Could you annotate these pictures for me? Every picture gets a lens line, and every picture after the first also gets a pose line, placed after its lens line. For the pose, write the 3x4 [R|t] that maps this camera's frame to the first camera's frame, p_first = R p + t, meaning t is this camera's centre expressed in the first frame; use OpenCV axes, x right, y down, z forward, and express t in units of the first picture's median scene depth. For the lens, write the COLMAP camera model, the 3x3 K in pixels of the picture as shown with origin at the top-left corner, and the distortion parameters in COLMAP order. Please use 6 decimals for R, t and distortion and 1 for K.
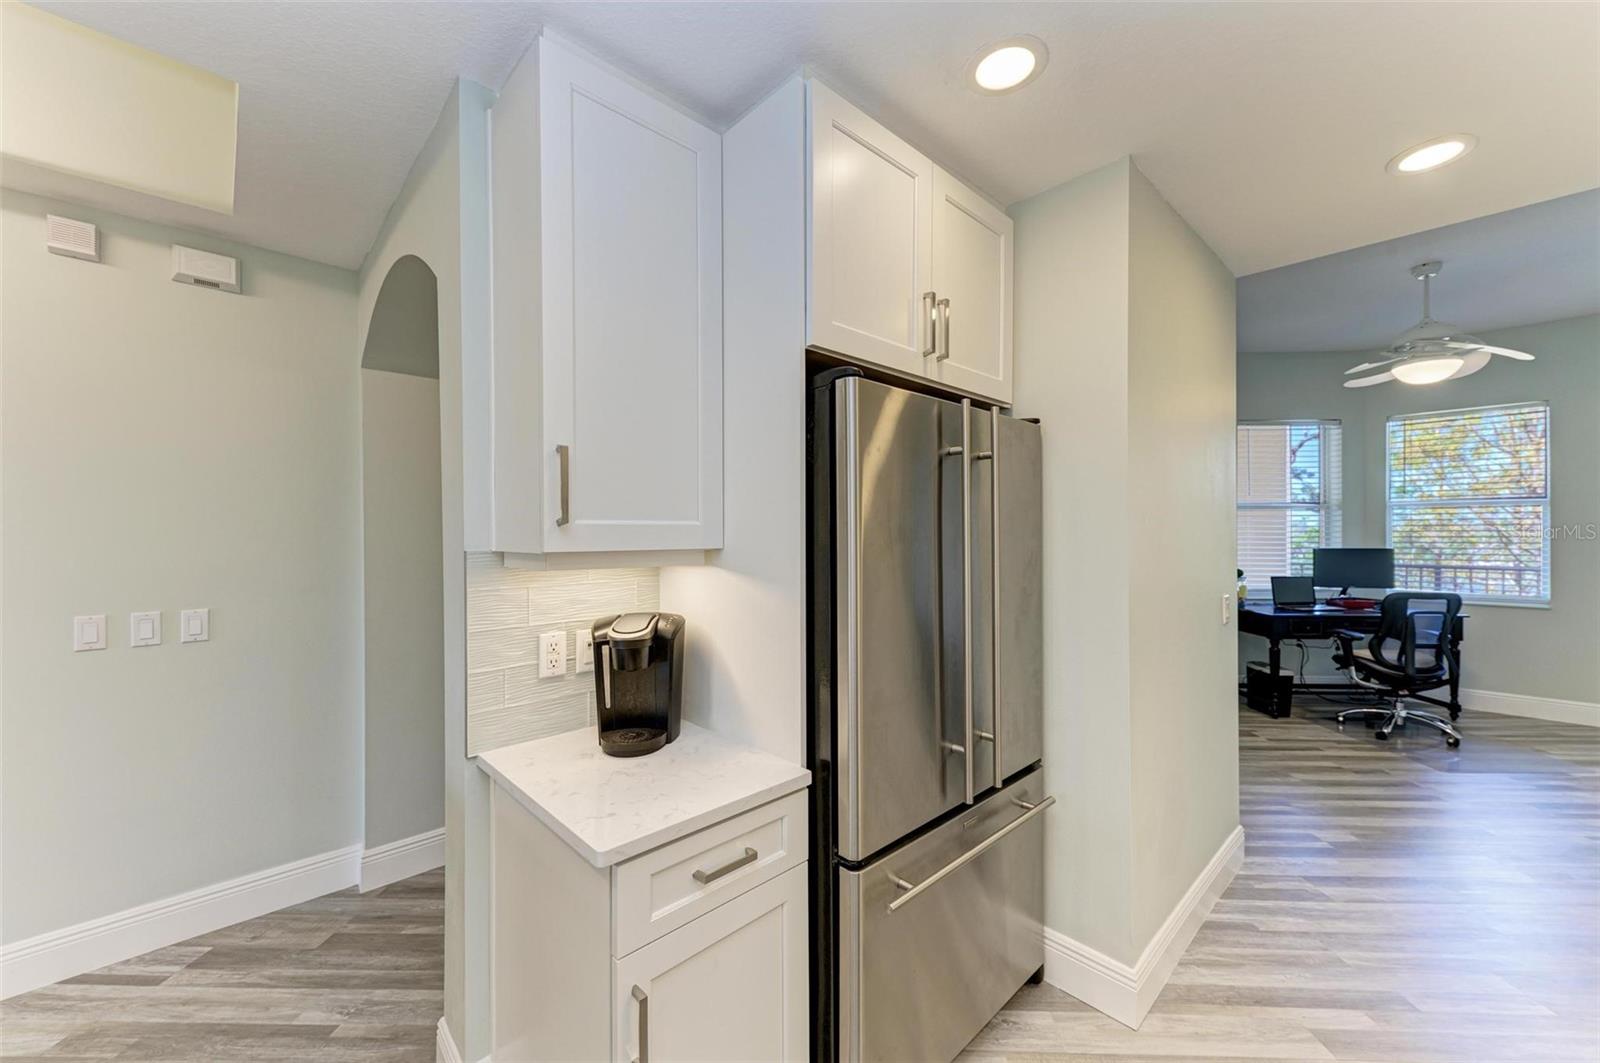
lens RADIAL K [[611.0, 0, 803.0], [0, 611.0, 533.1], [0, 0, 1]] dist [0.007821, 0.000066]
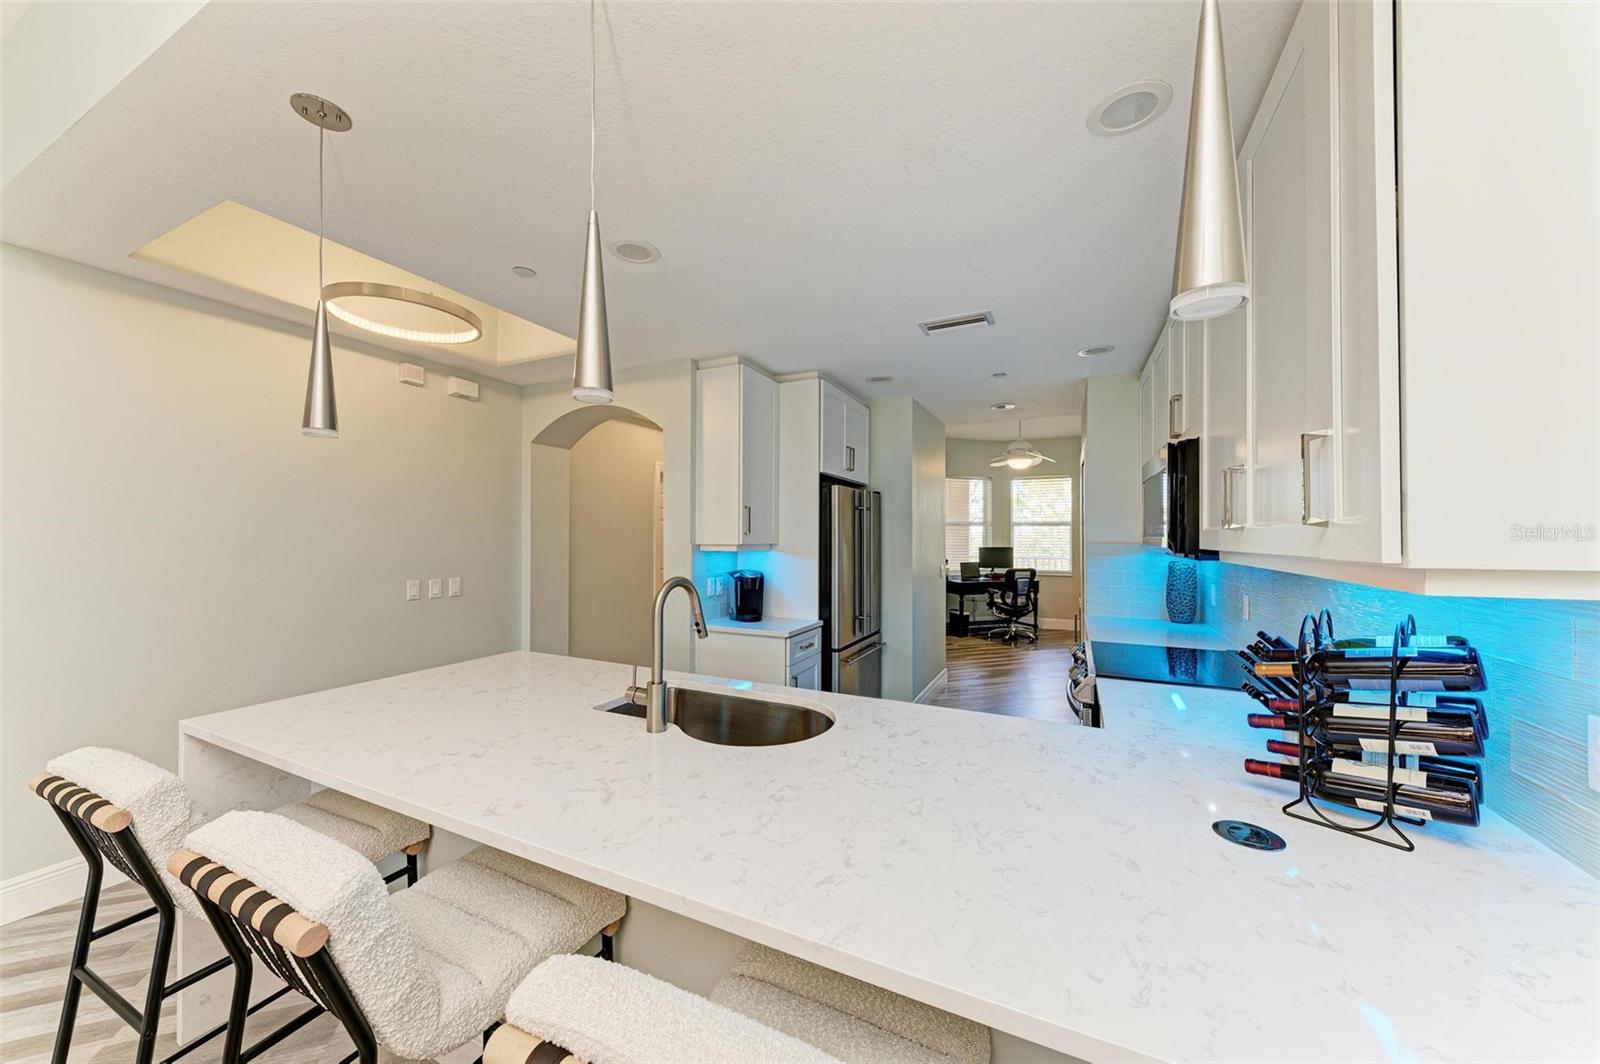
lens RADIAL K [[551.0, 0, 805.5], [0, 551.0, 536.2], [0, 0, 1]] dist [0.007560, -0.001018]
pose [[0.932238, 0.006234, 0.361791, -0.308441], [-0.004873, 0.999977, -0.004675, 0.001818], [-0.361812, 0.002595, 0.932247, -0.427981]]
